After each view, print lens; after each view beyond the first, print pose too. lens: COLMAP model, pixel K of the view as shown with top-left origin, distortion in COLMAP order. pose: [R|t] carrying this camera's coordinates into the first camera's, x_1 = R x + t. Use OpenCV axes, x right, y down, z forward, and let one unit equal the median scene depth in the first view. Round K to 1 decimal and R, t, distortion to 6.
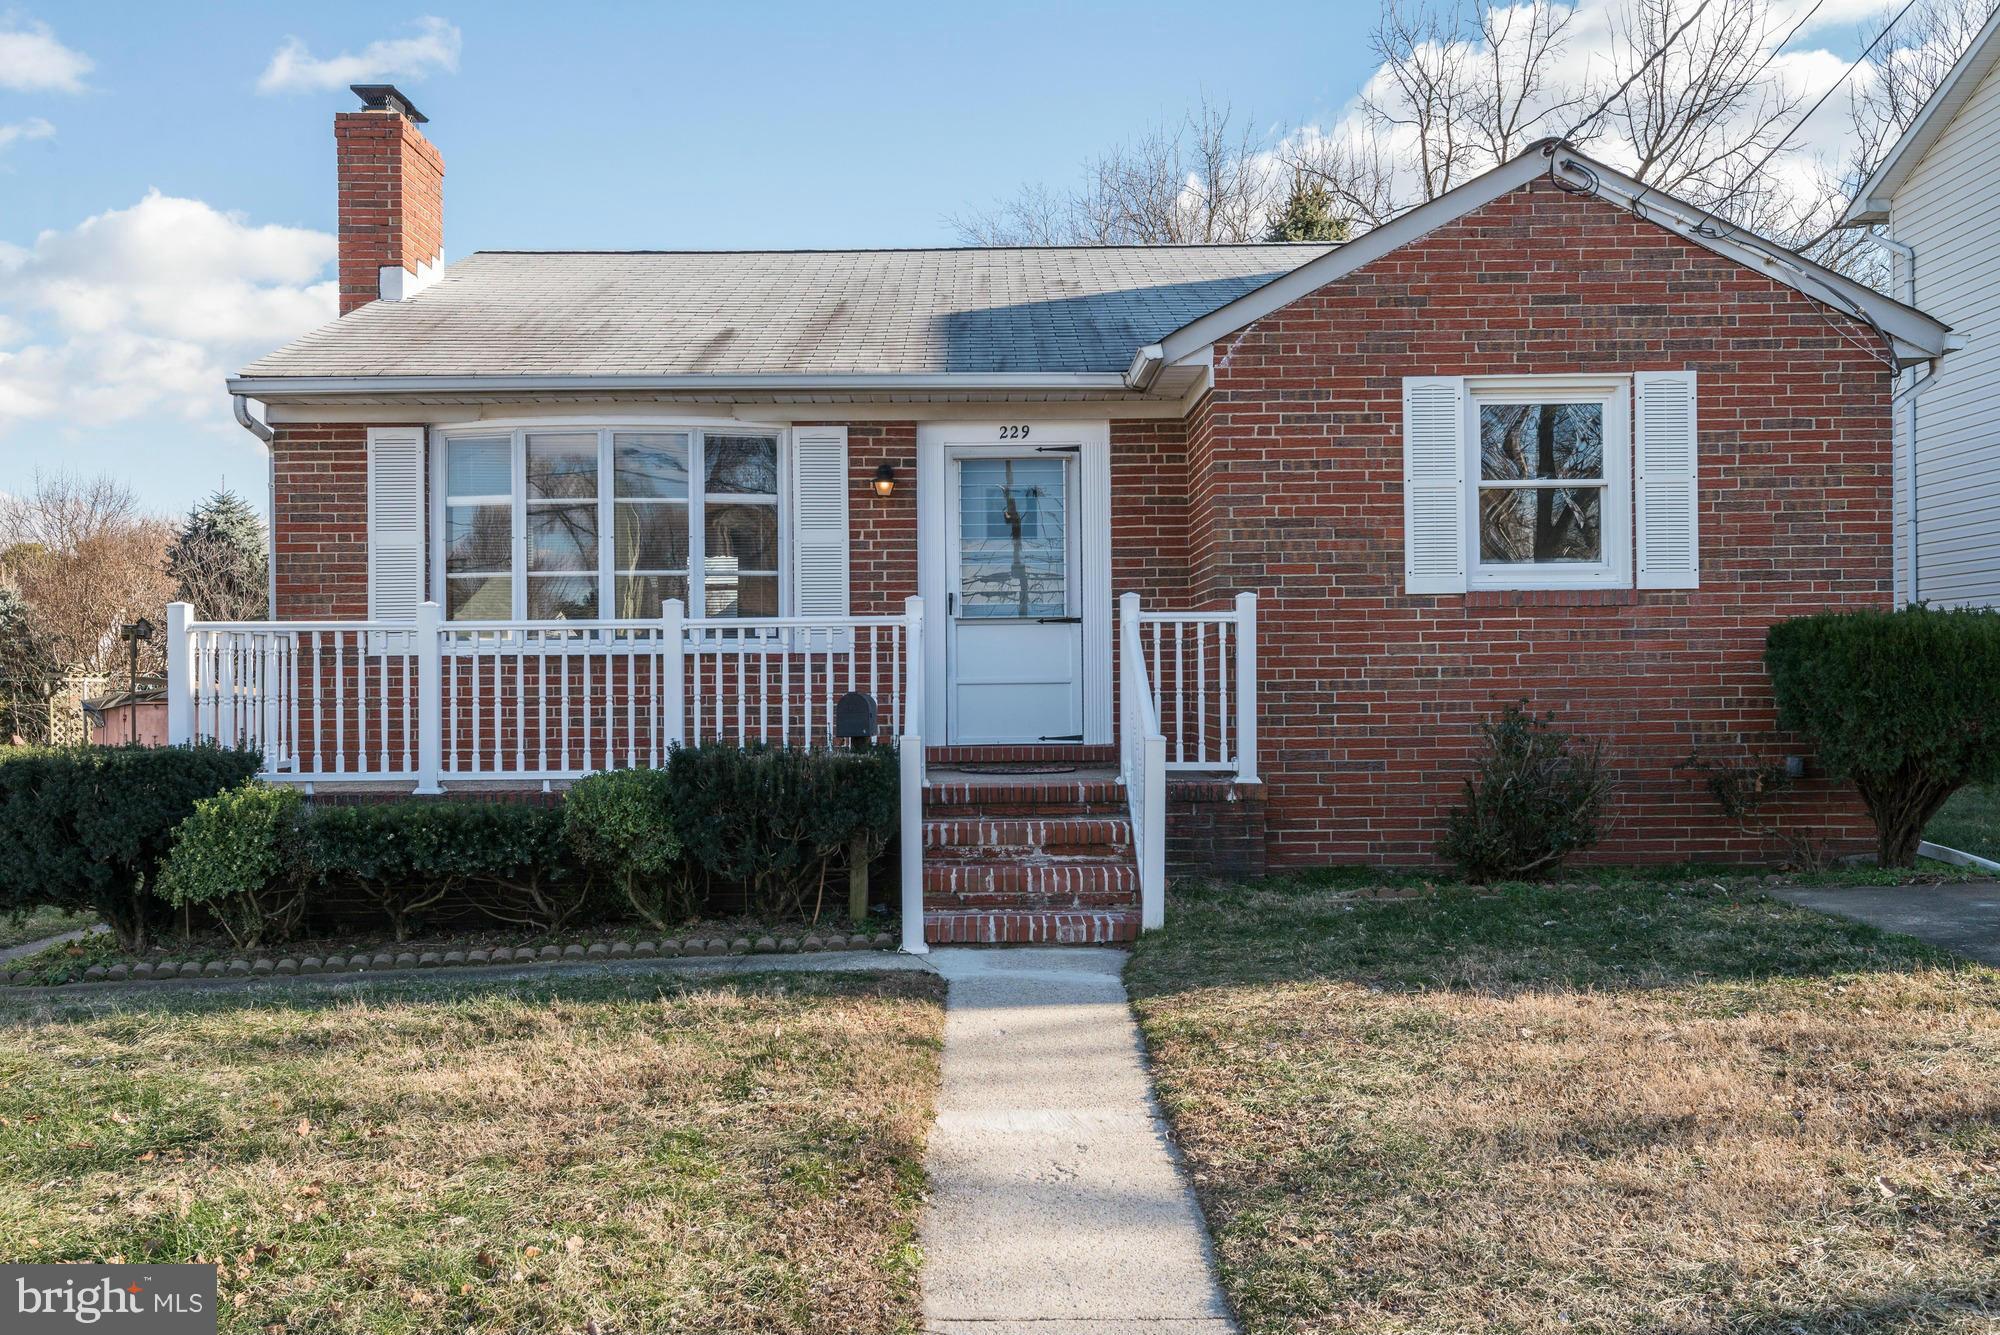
lens RADIAL K [[1686.0, 0, 1098.8], [0, 1686.0, 657.4], [0, 0, 1]] dist [0.029780, -0.004505]
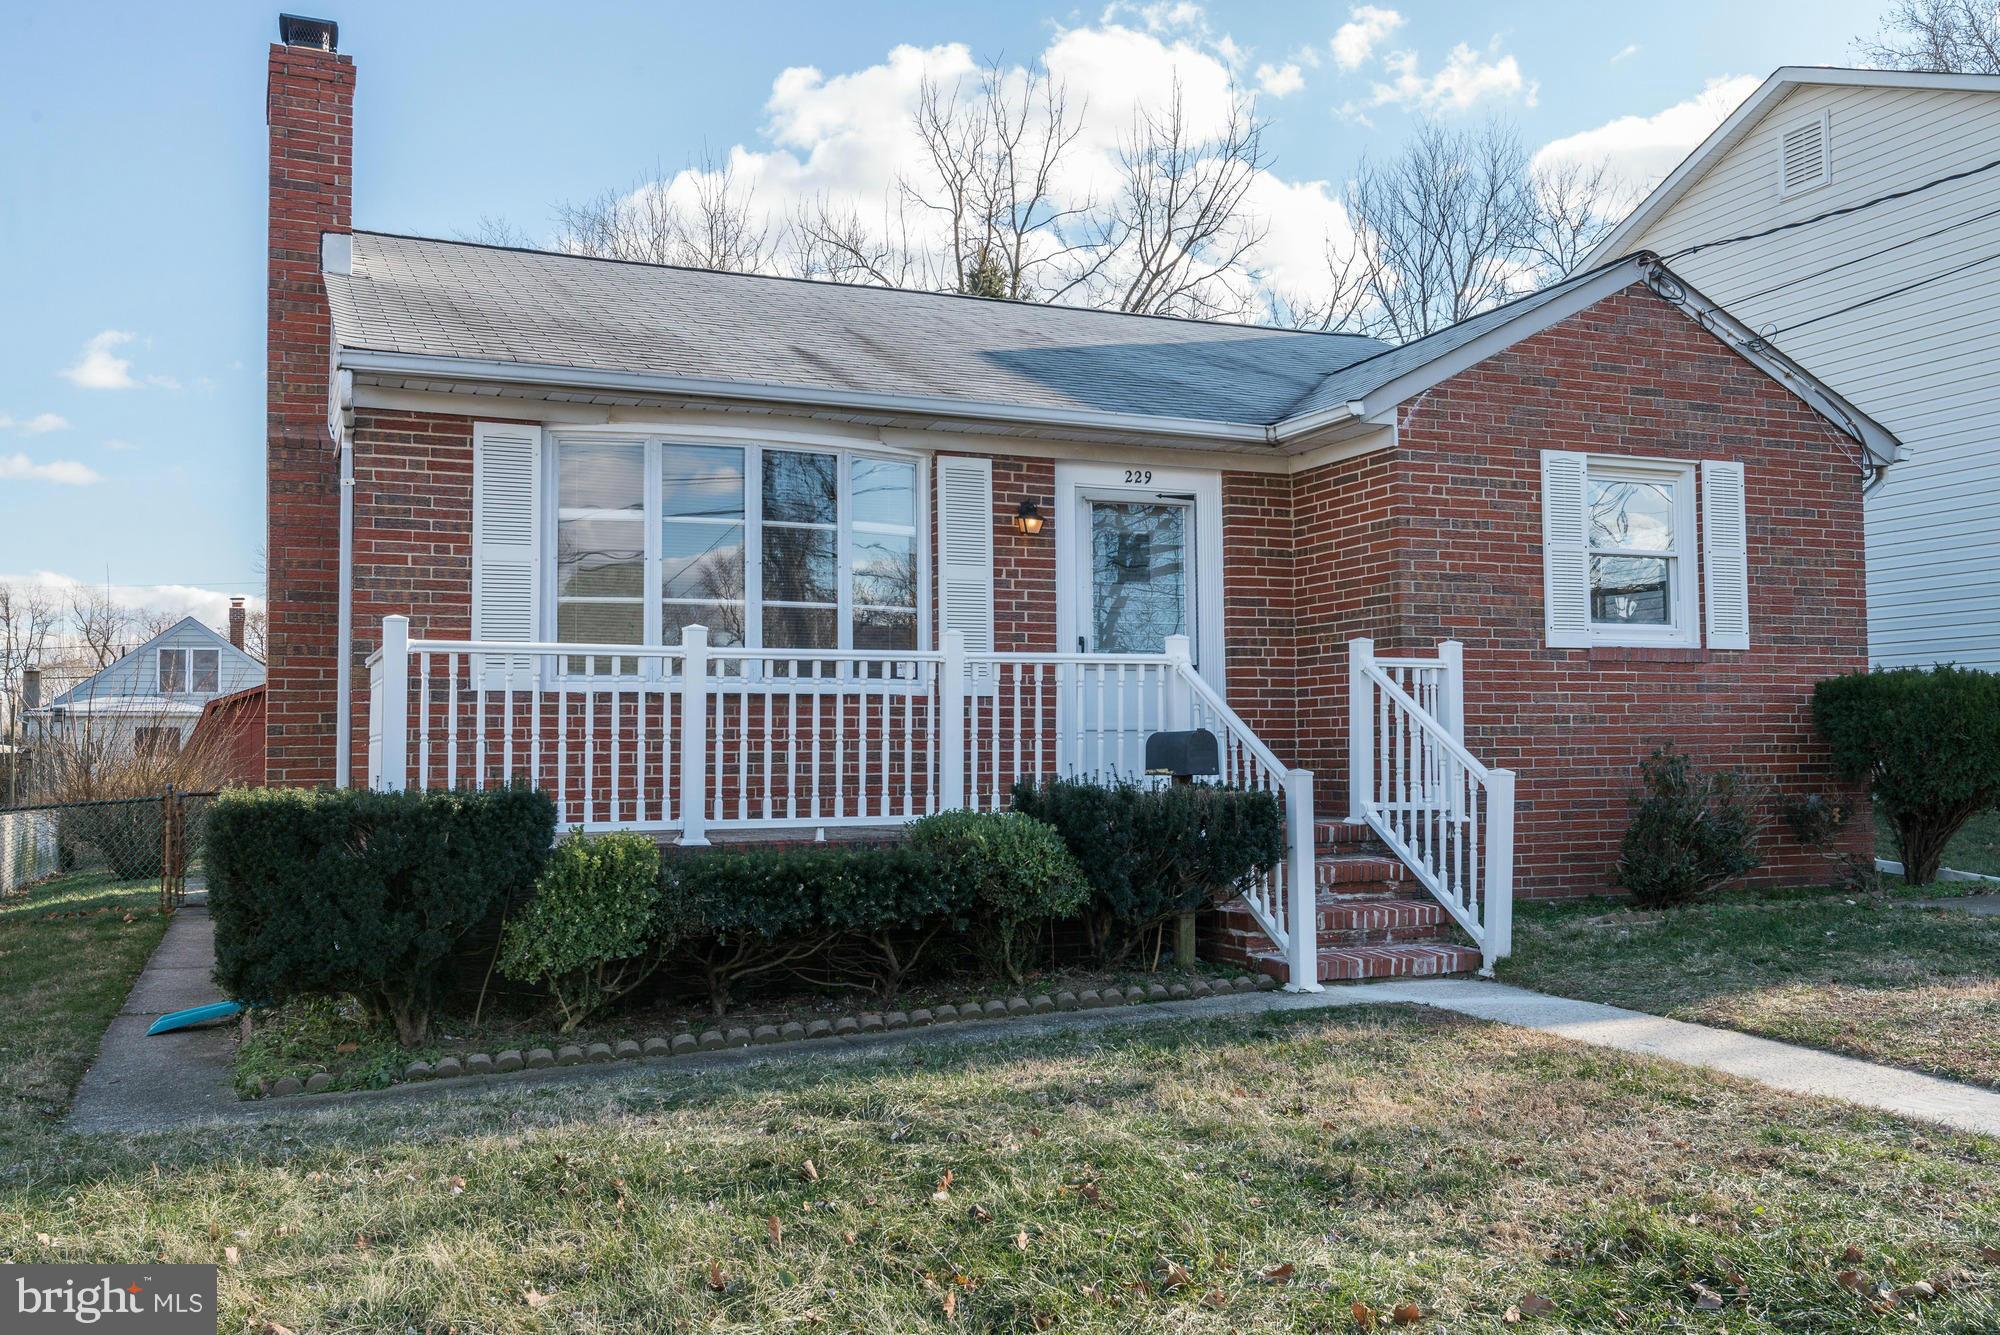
lens RADIAL K [[1686.0, 0, 1122.9], [0, 1686.0, 661.3], [0, 0, 1]] dist [0.029780, -0.004505]
pose [[0.918799, 0.023167, 0.394045, -0.491894], [-0.005471, 0.998928, -0.045971, 0.022751], [-0.394687, 0.040083, 0.917941, 0.104985]]
